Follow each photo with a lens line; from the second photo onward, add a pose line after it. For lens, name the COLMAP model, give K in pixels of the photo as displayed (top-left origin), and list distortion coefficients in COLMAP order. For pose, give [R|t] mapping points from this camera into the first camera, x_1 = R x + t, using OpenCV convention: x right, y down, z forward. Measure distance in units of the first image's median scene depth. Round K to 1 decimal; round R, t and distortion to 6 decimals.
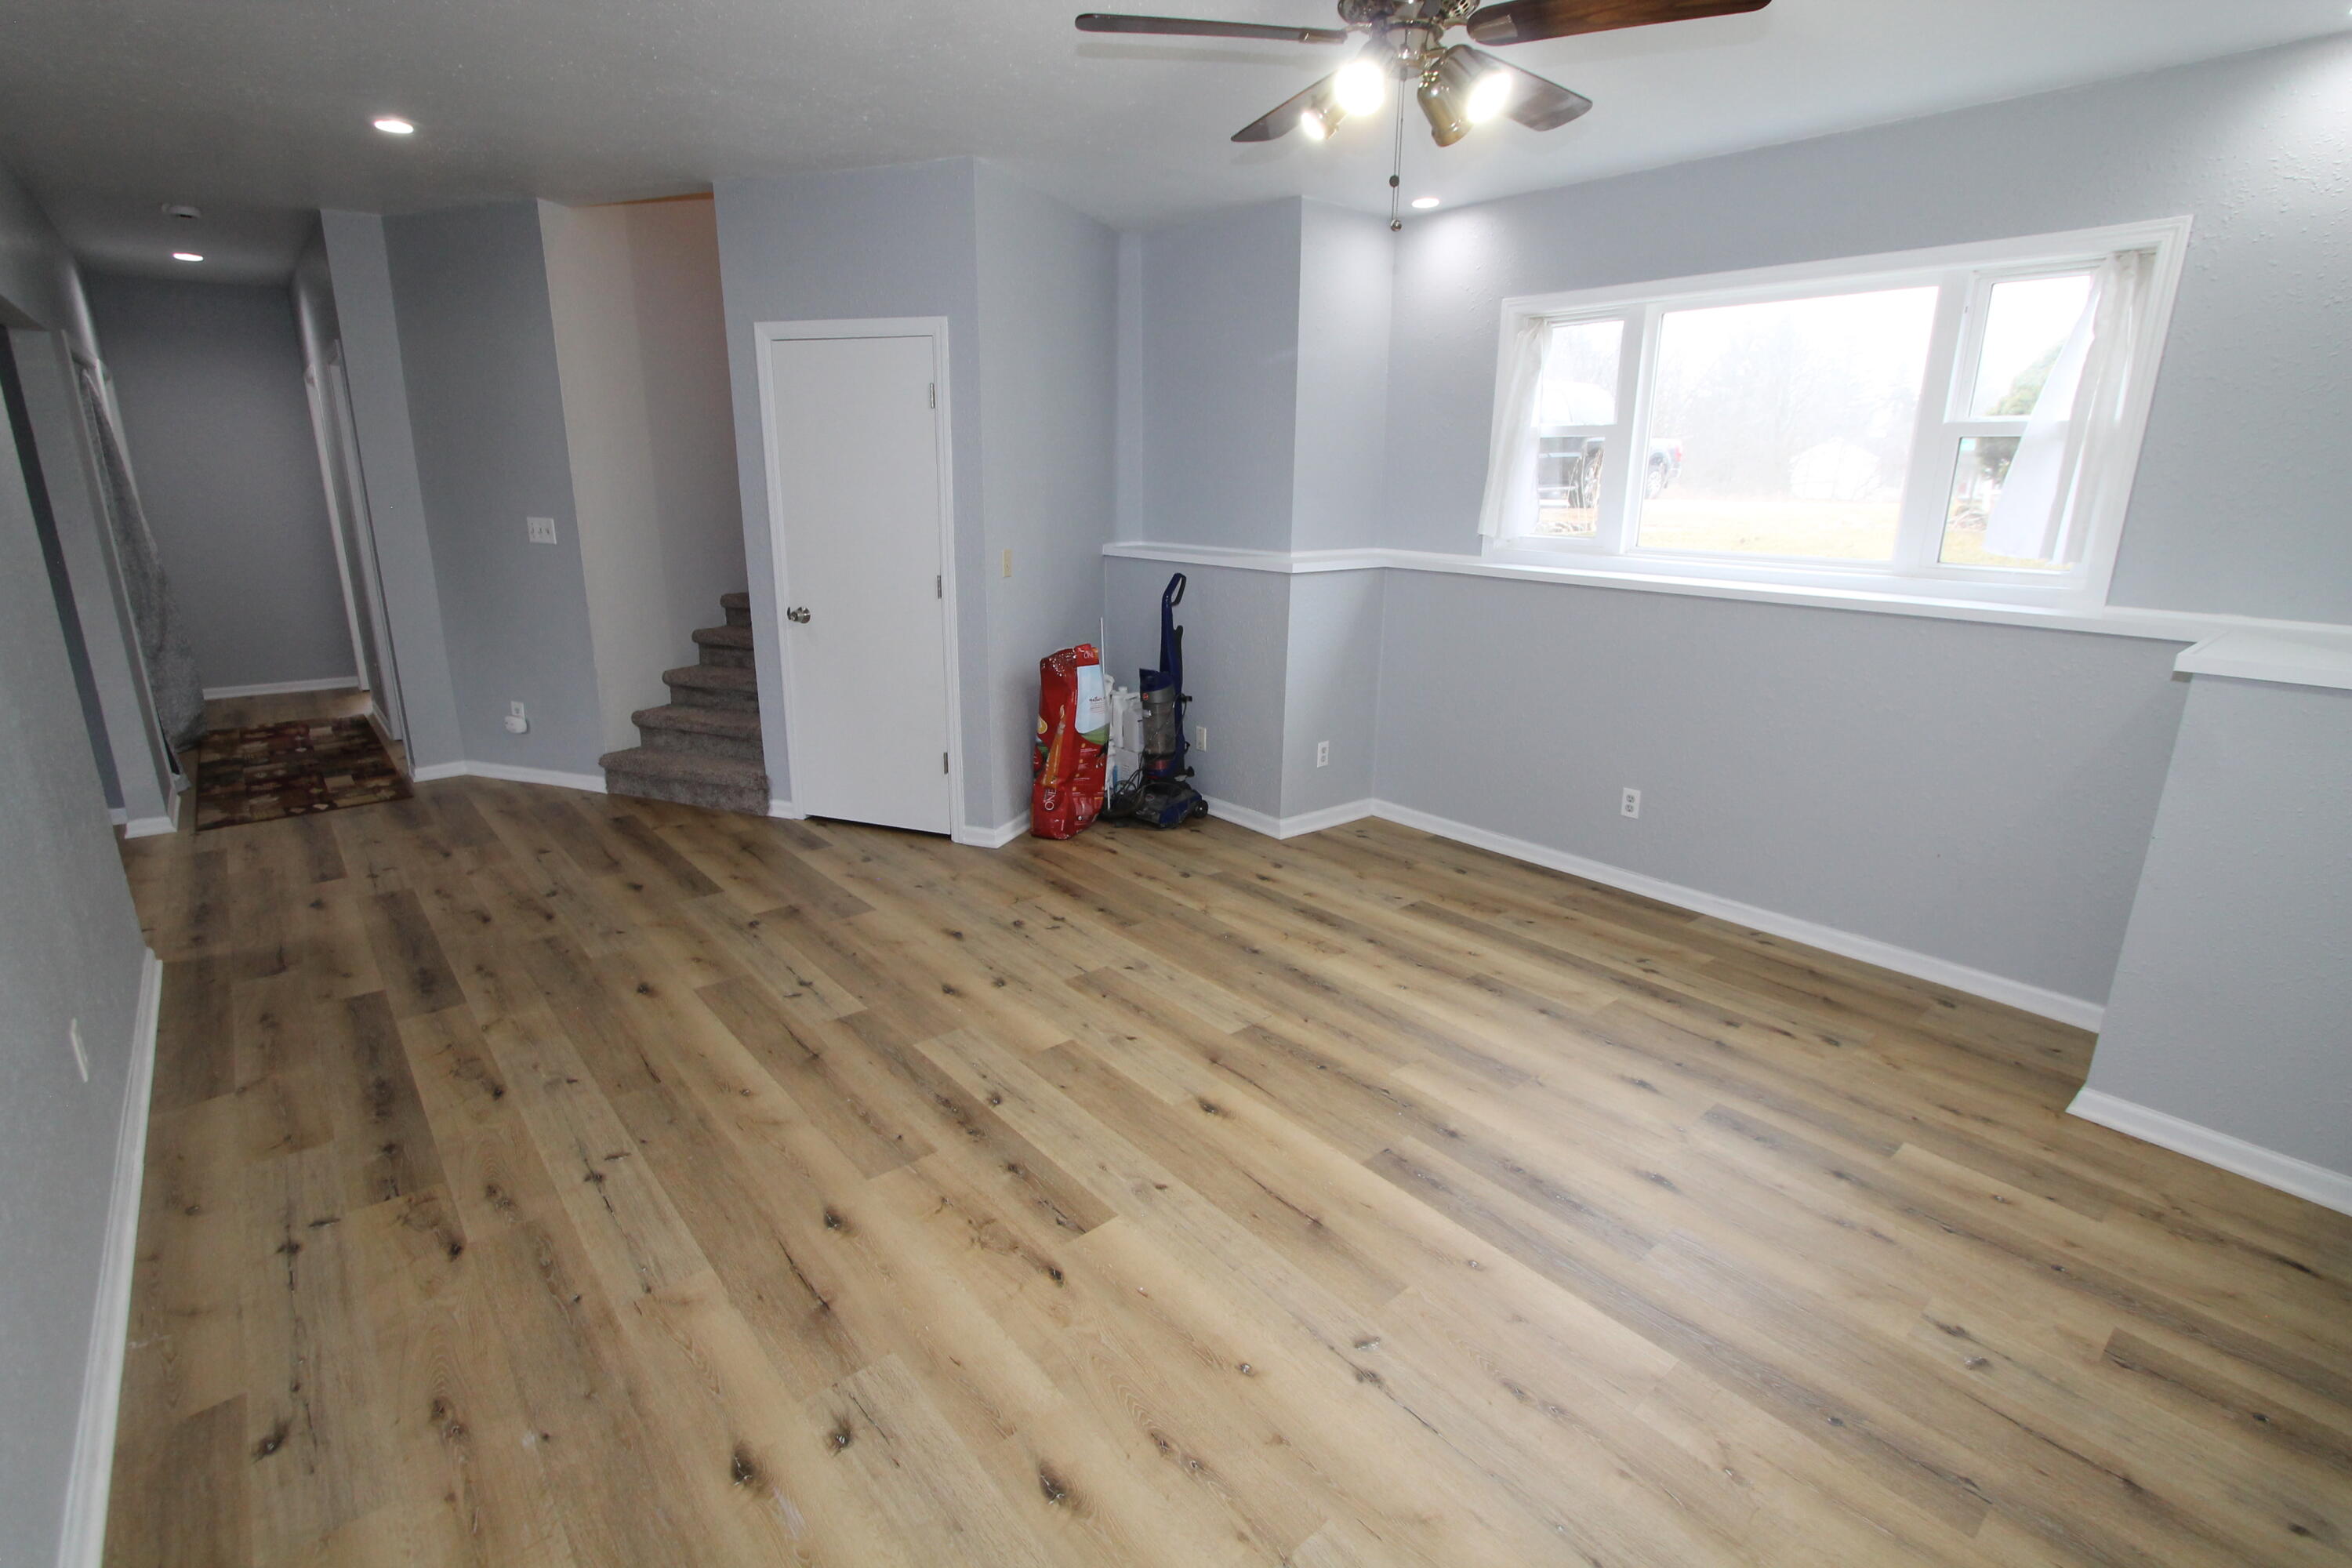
lens RADIAL K [[1095.7, 0, 1183.7], [0, 1095.7, 771.3], [0, 0, 1]] dist [-0.017371, -0.001215]
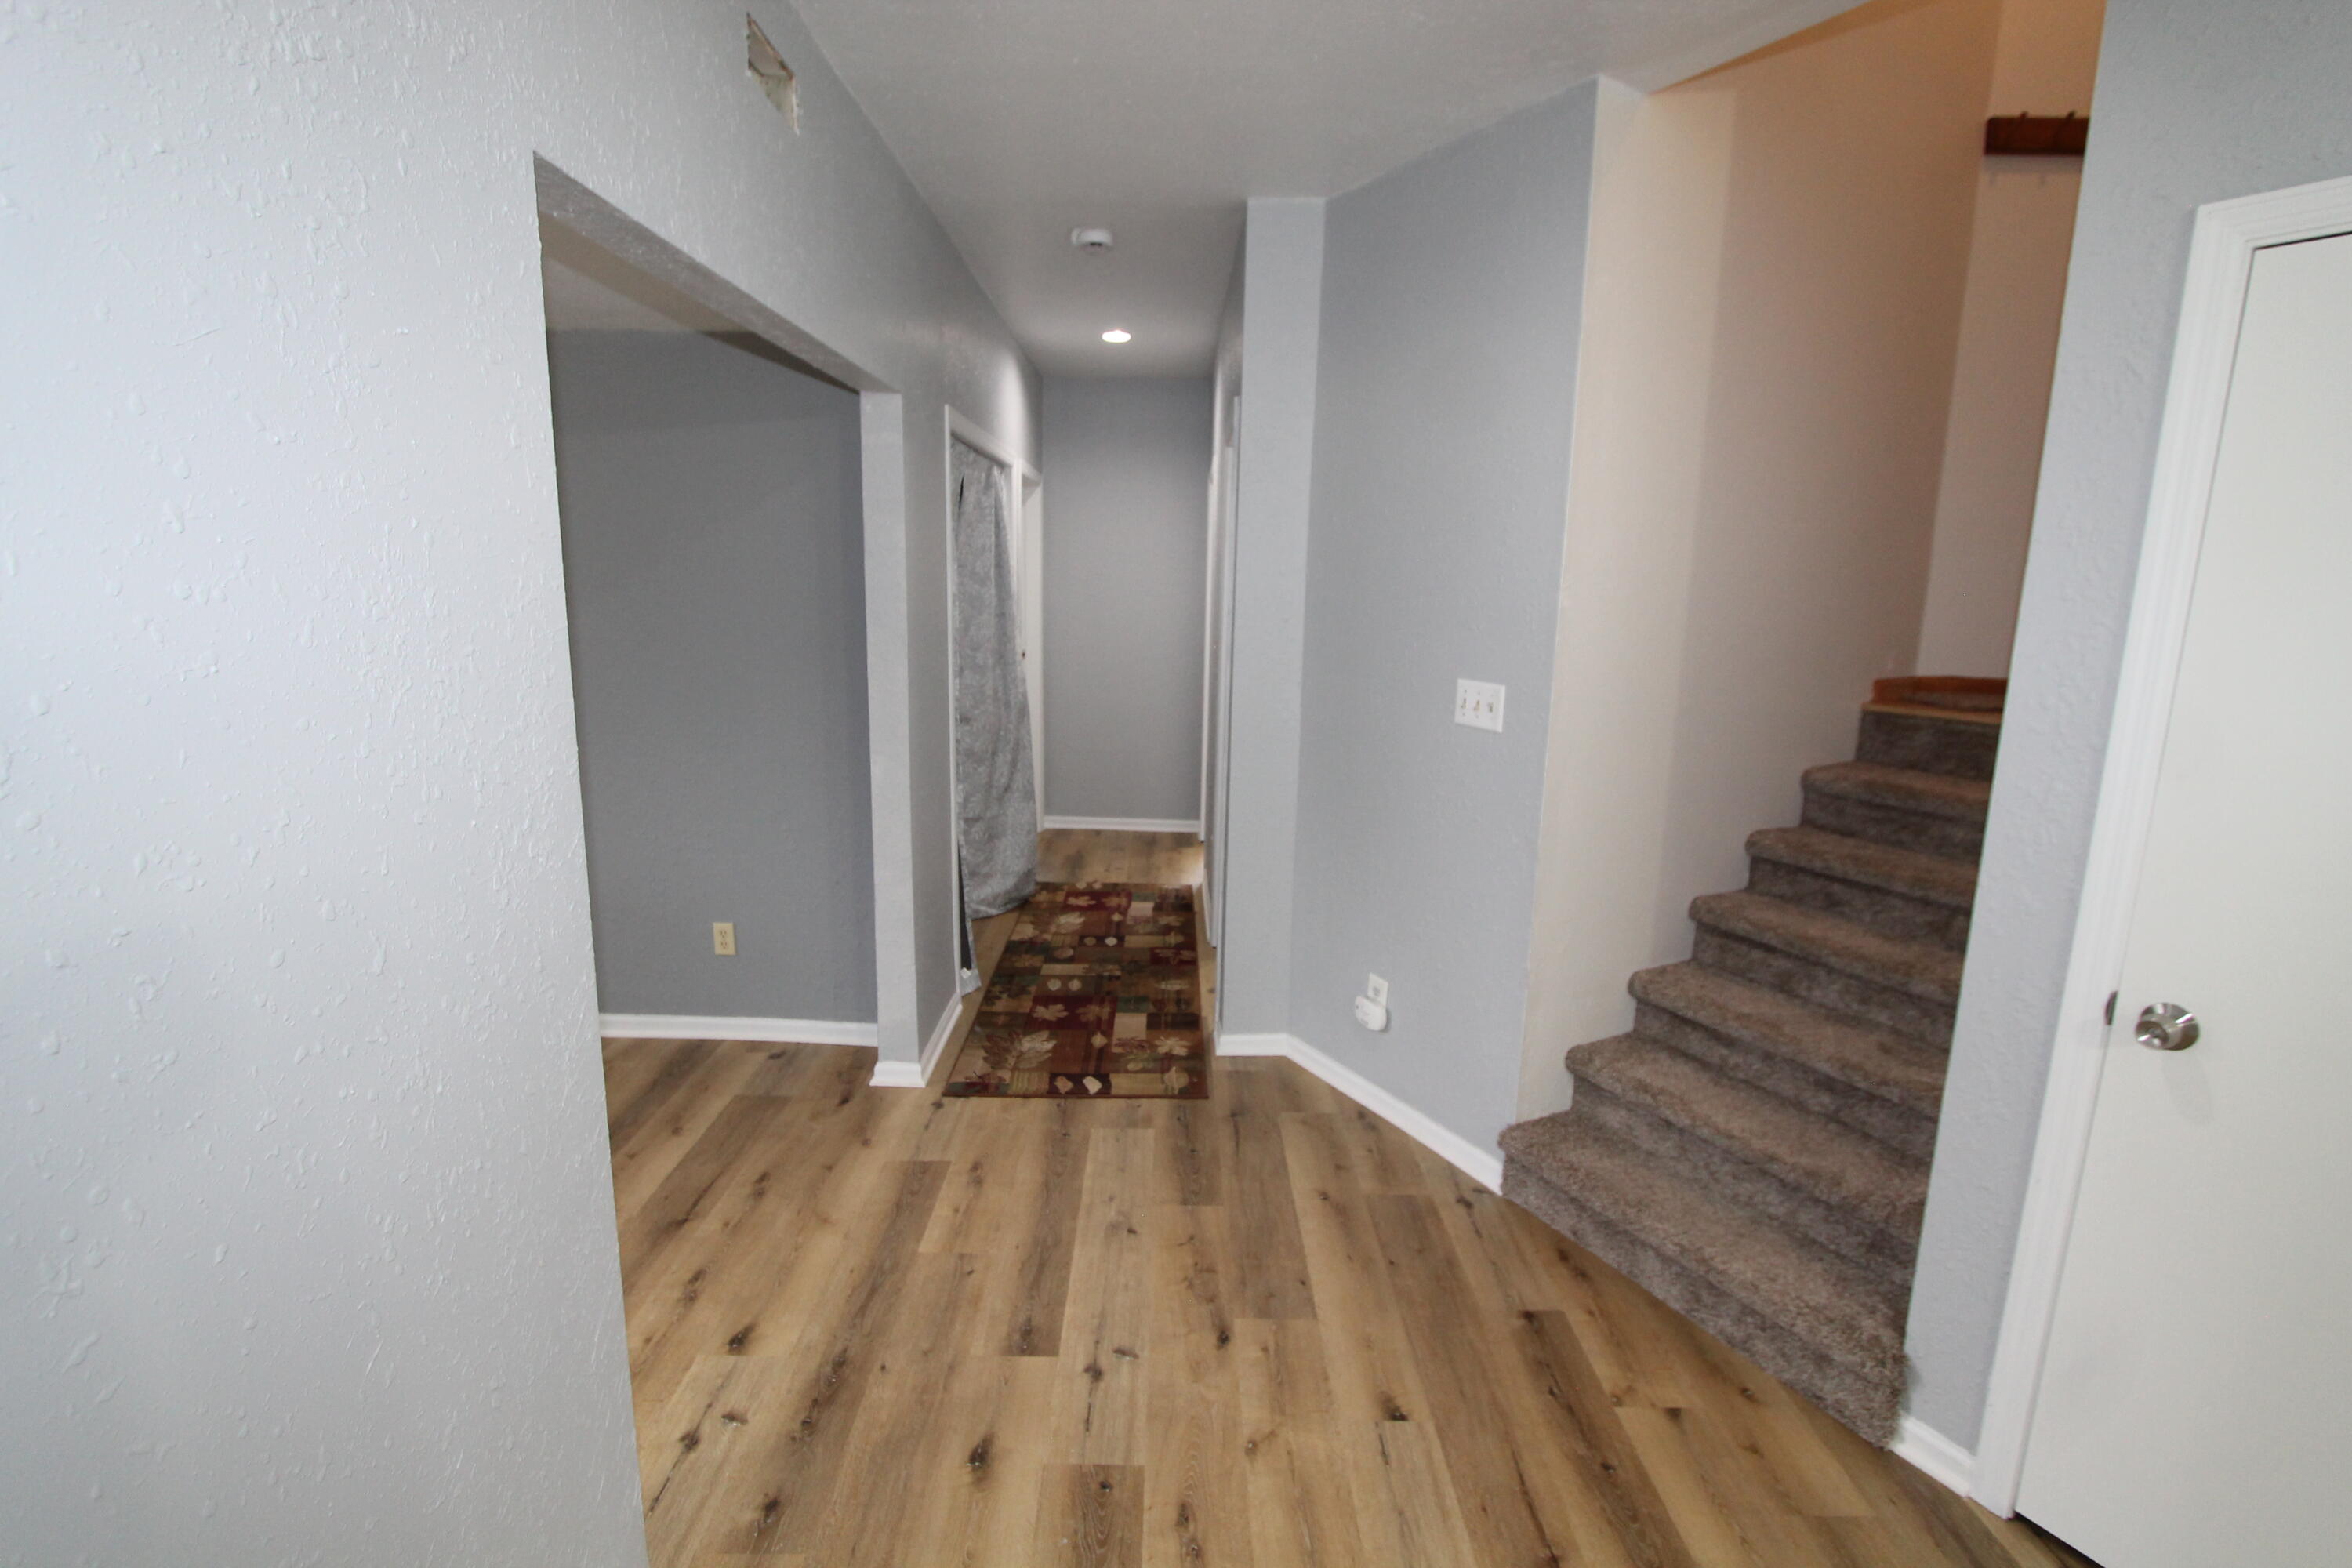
lens RADIAL K [[1095.7, 0, 1179.3], [0, 1095.7, 783.2], [0, 0, 1]] dist [-0.017371, -0.001215]
pose [[0.763015, 0.124974, -0.634184, -0.346511], [-0.182913, 0.982774, -0.026403, -0.138293], [0.619960, 0.136146, 0.772731, 0.479774]]
